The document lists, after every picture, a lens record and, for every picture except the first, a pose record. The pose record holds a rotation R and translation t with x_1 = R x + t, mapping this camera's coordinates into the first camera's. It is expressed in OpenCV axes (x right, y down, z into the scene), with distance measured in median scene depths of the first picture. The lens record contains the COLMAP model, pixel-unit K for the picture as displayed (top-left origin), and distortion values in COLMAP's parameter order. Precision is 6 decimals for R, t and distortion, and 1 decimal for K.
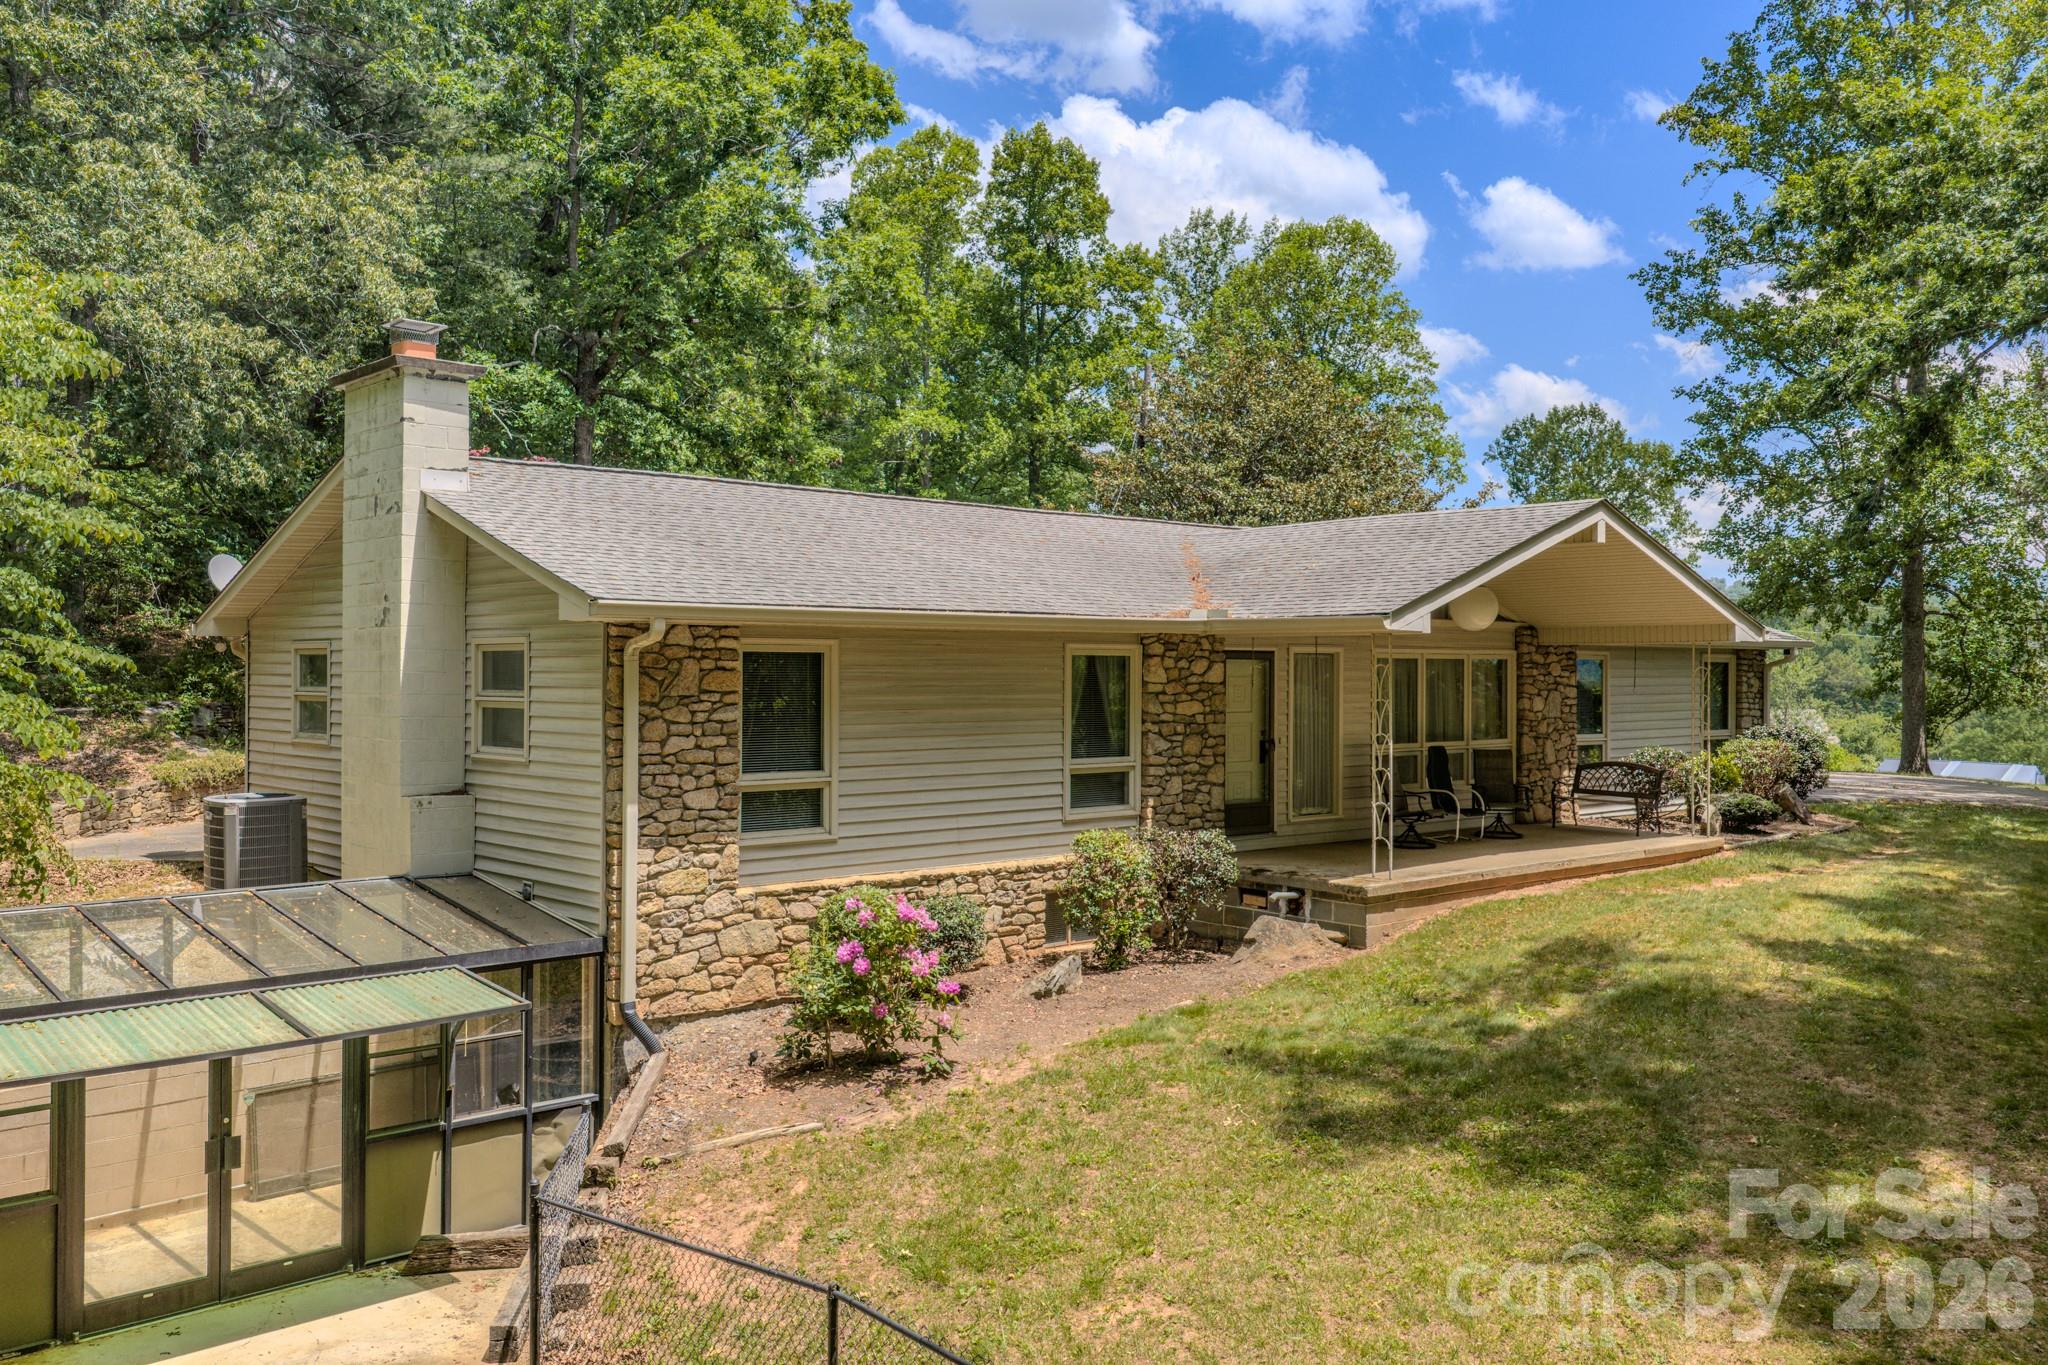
lens RADIAL K [[1676.2, 0, 1002.5], [0, 1676.2, 694.5], [0, 0, 1]] dist [0.012511, 0.013888]
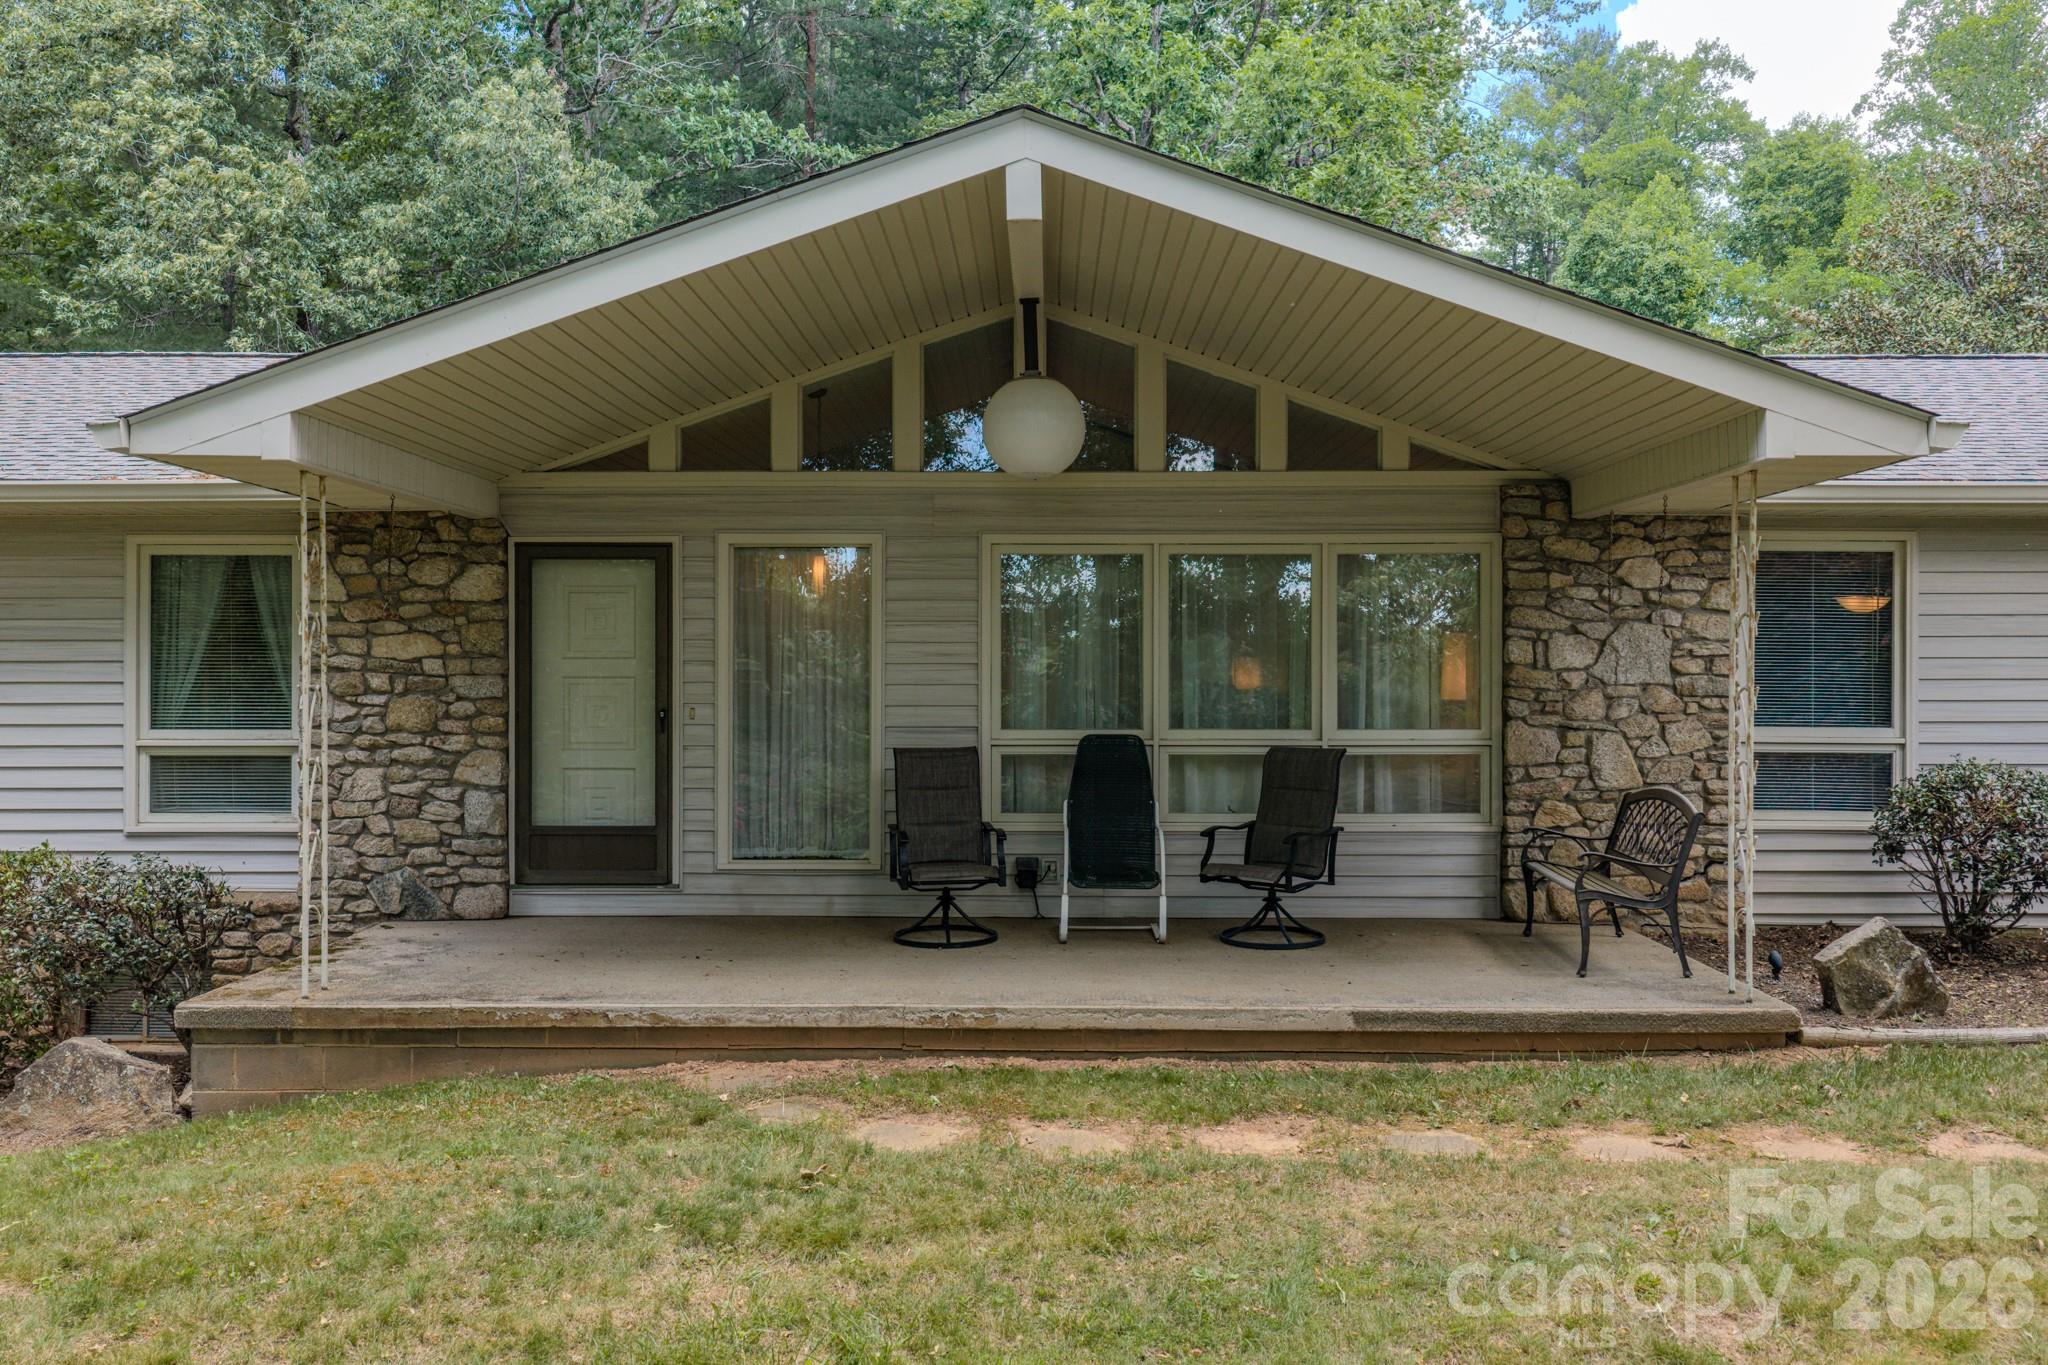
lens RADIAL K [[1671.5, 0, 1024.0], [0, 1671.5, 682.5], [0, 0, 1]] dist [0.007844, 0.001963]
pose [[0.743330, -0.000074, -0.668925, 0.508598], [-0.007806, 0.999931, -0.008784, 0.018713], [0.668880, 0.011751, 0.743278, 0.580288]]
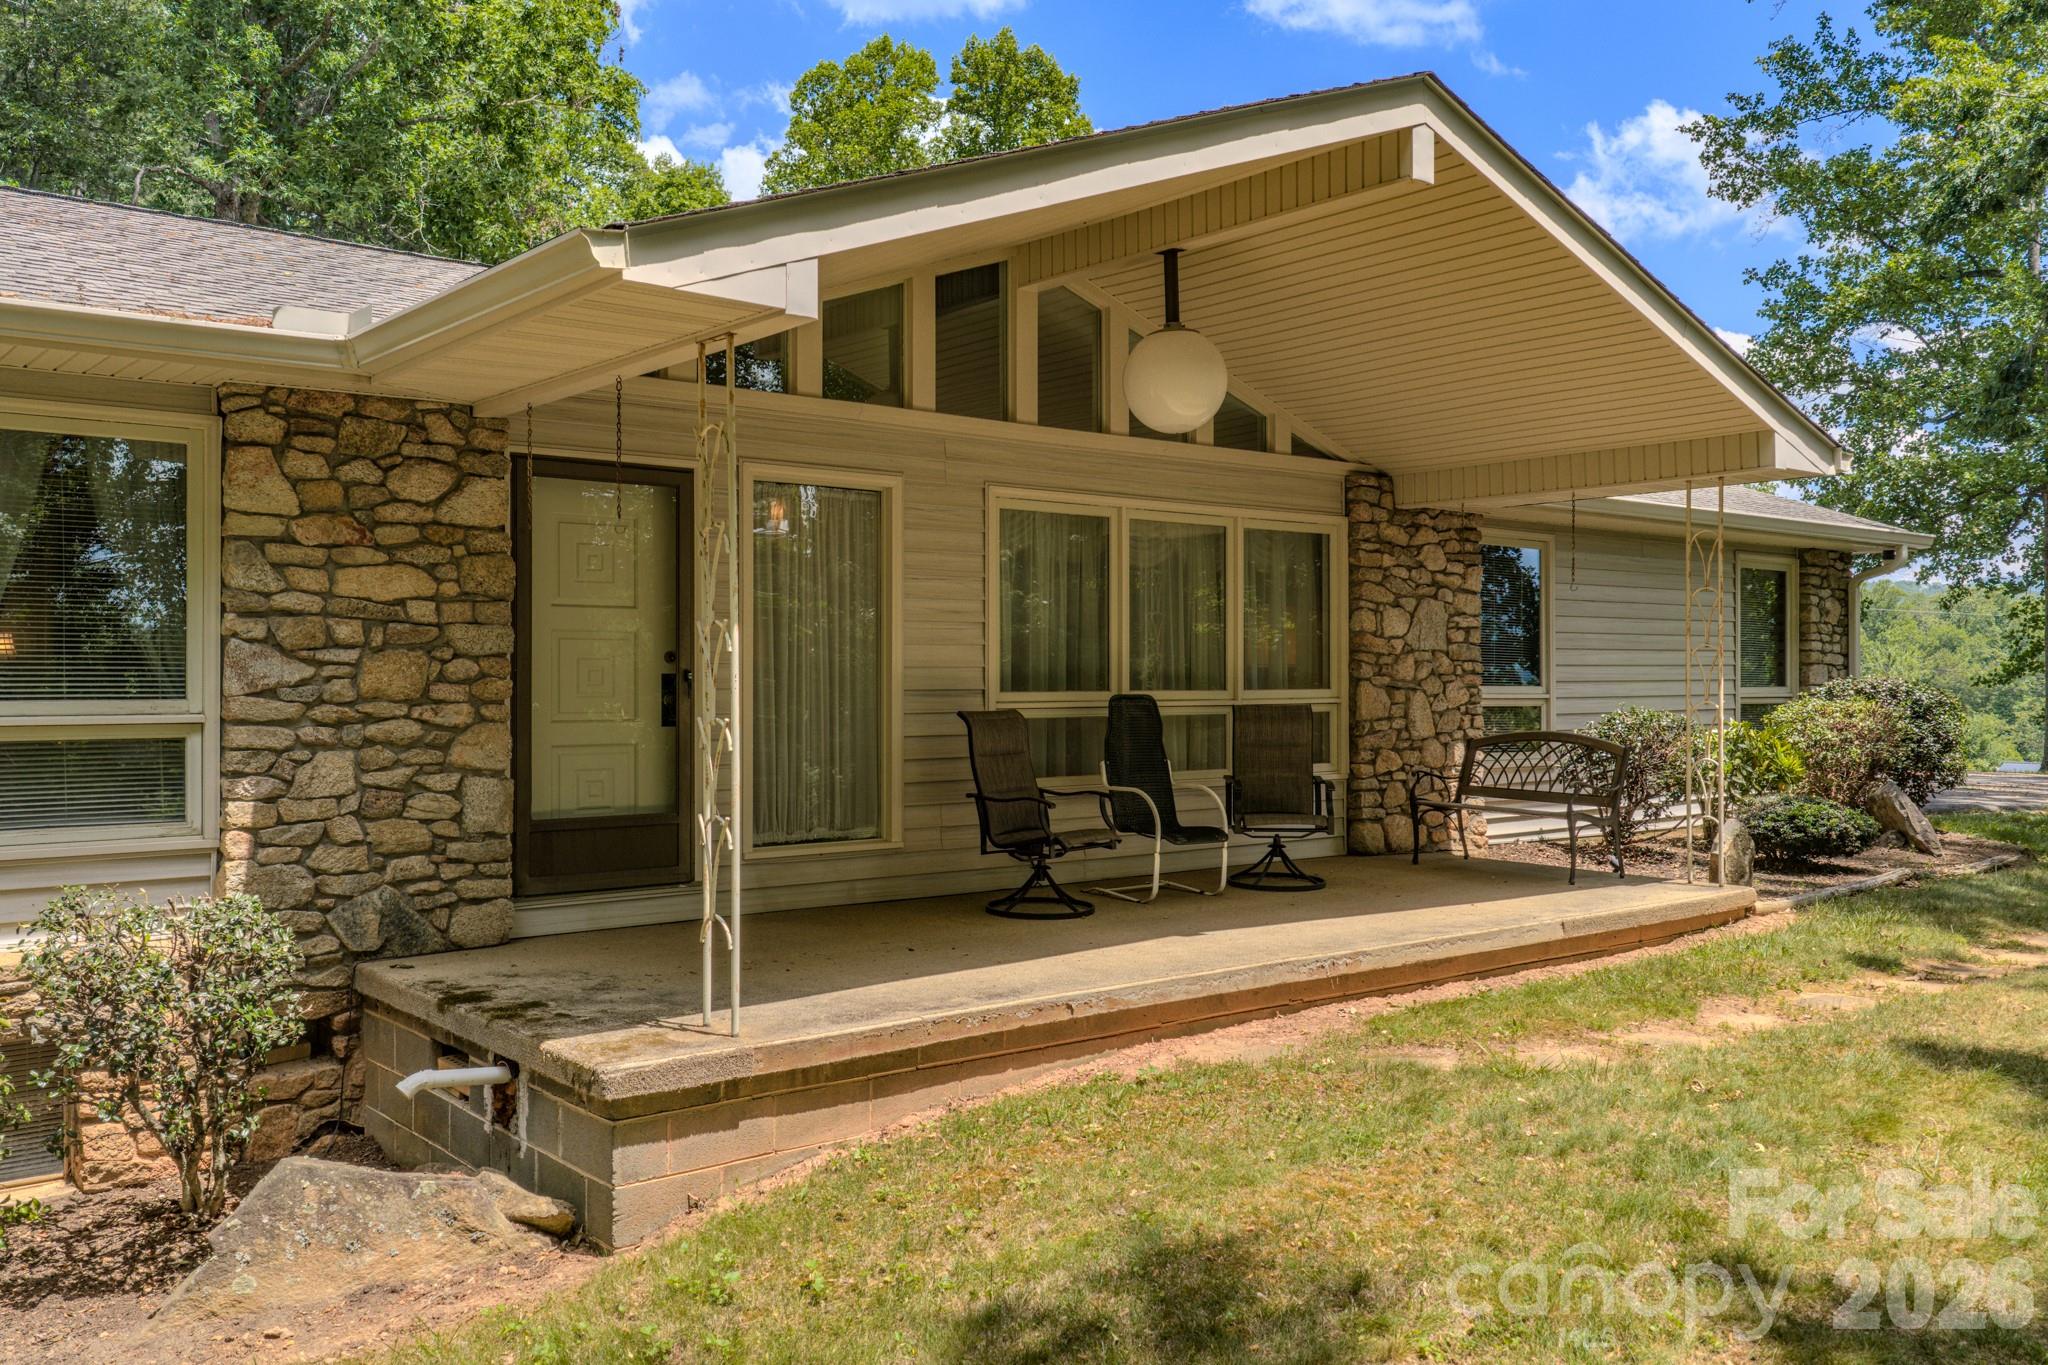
lens RADIAL K [[1676.2, 0, 1002.5], [0, 1676.2, 694.5], [0, 0, 1]] dist [0.012511, 0.013888]
pose [[0.998806, -0.003572, -0.048714, 0.224759], [0.003331, 0.999982, -0.005024, 0.030115], [0.048731, 0.004855, 0.998800, 0.481650]]
